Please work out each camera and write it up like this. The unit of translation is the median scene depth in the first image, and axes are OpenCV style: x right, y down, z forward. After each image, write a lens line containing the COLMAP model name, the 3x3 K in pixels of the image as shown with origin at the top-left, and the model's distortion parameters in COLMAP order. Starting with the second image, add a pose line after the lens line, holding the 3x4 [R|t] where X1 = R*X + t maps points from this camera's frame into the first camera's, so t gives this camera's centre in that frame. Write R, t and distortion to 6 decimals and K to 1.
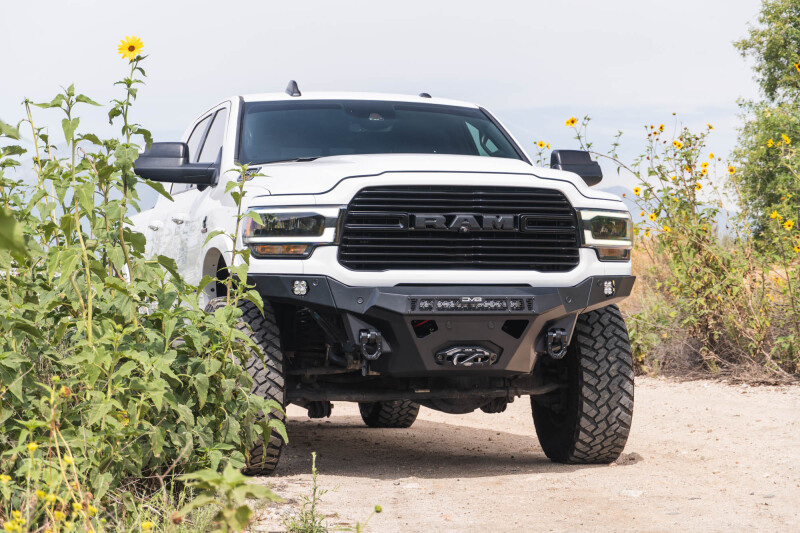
lens RADIAL K [[2101.6, 0, 398.2], [0, 2101.6, 268.1], [0, 0, 1]] dist [0.051218, 0.000000]
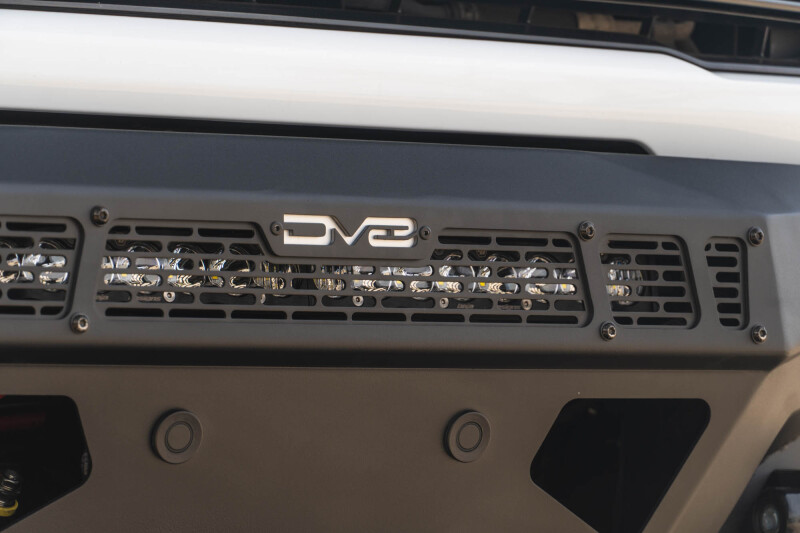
lens RADIAL K [[4689.9, 0, 399.0], [0, 4689.9, 373.9], [0, 0, 1]] dist [-1.061306, 0.000000]
pose [[0.933975, -0.001199, 0.357336, -0.059104], [0.007634, 0.999833, -0.016598, 0.027097], [-0.357256, 0.018230, 0.933829, 0.719019]]
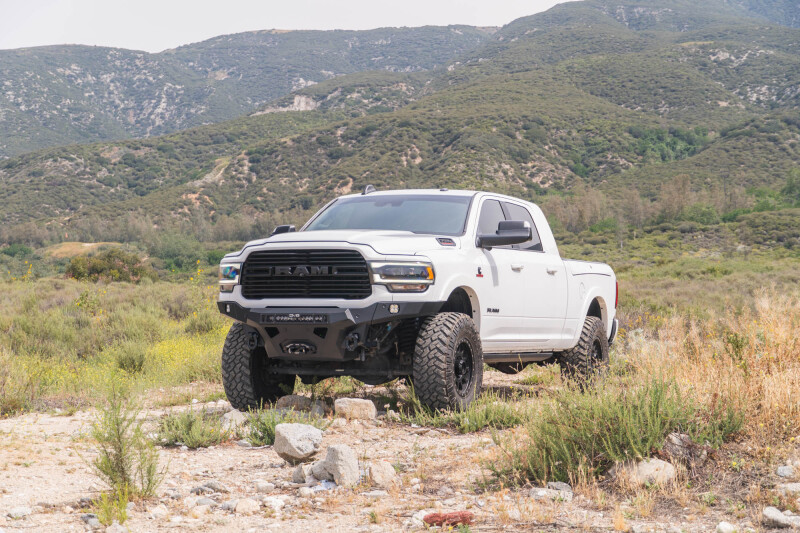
lens RADIAL K [[1467.8, 0, 393.5], [0, 1467.8, 265.6], [0, 0, 1]] dist [-0.002006, 0.000000]
pose [[0.794510, -0.019583, -0.606935, 0.807504], [0.006951, 0.999708, -0.023157, 0.002297], [0.607211, 0.014180, 0.794414, 0.088606]]
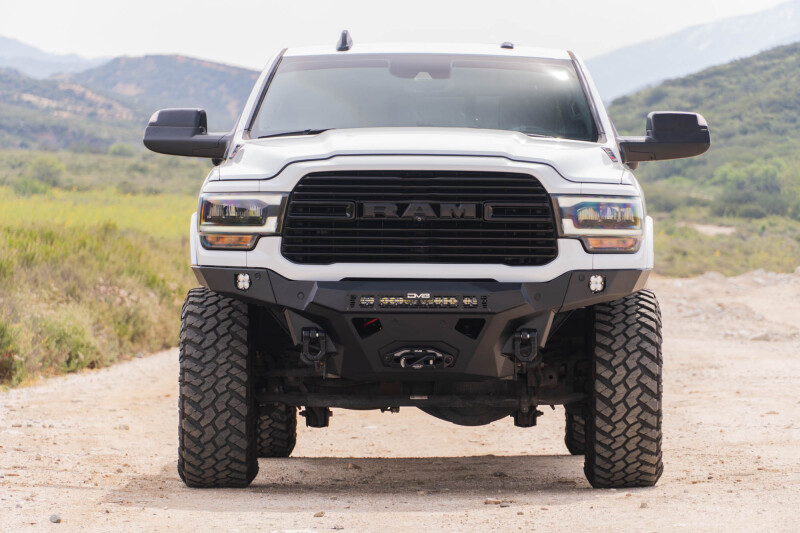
lens RADIAL K [[4182.4, 0, 404.0], [0, 4182.4, 262.3], [0, 0, 1]] dist [1.066348, 0.000000]
pose [[0.965843, 0.005594, -0.259068, 0.485932], [-0.001177, 0.999851, 0.017200, -0.030178], [0.259126, -0.016308, 0.965706, -0.738192]]
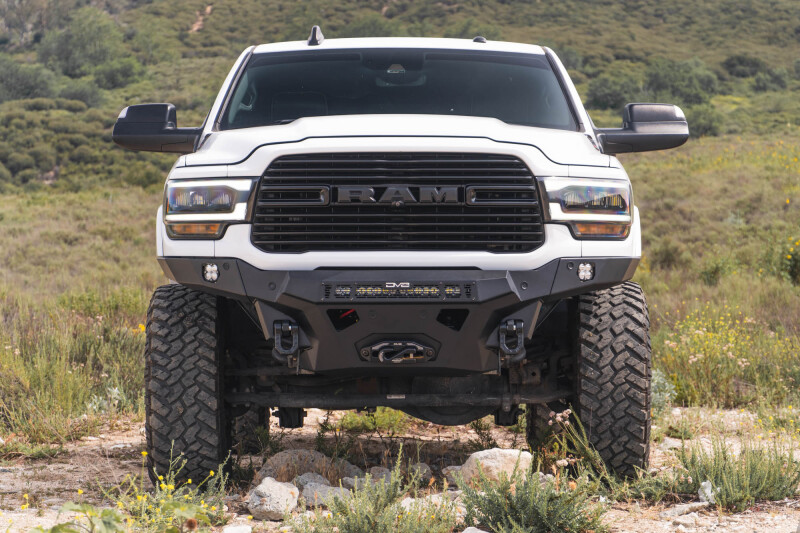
lens RADIAL K [[3132.0, 0, 392.2], [0, 3132.0, 266.2], [0, 0, 1]] dist [-0.029634, 0.000000]
pose [[0.968976, -0.006234, -0.247078, 0.338070], [0.005793, 0.999980, -0.002513, 0.010147], [0.247089, 0.001004, 0.968992, -0.231061]]
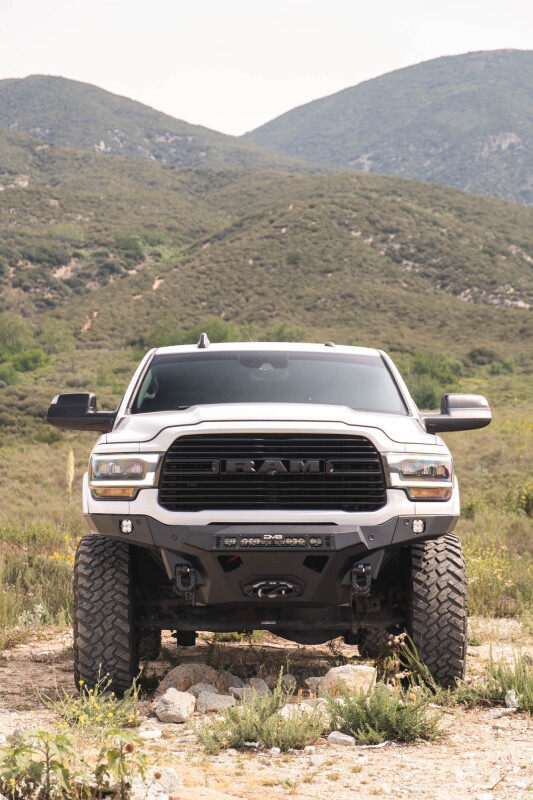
lens RADIAL K [[2267.7, 0, 274.9], [0, 2267.7, 398.4], [0, 0, 1]] dist [0.029371, 0.000000]
pose [[0.973982, -0.014302, -0.226173, 0.295899], [0.003667, 0.998871, -0.047373, -0.001189], [0.226595, 0.045311, 0.972934, -0.151017]]
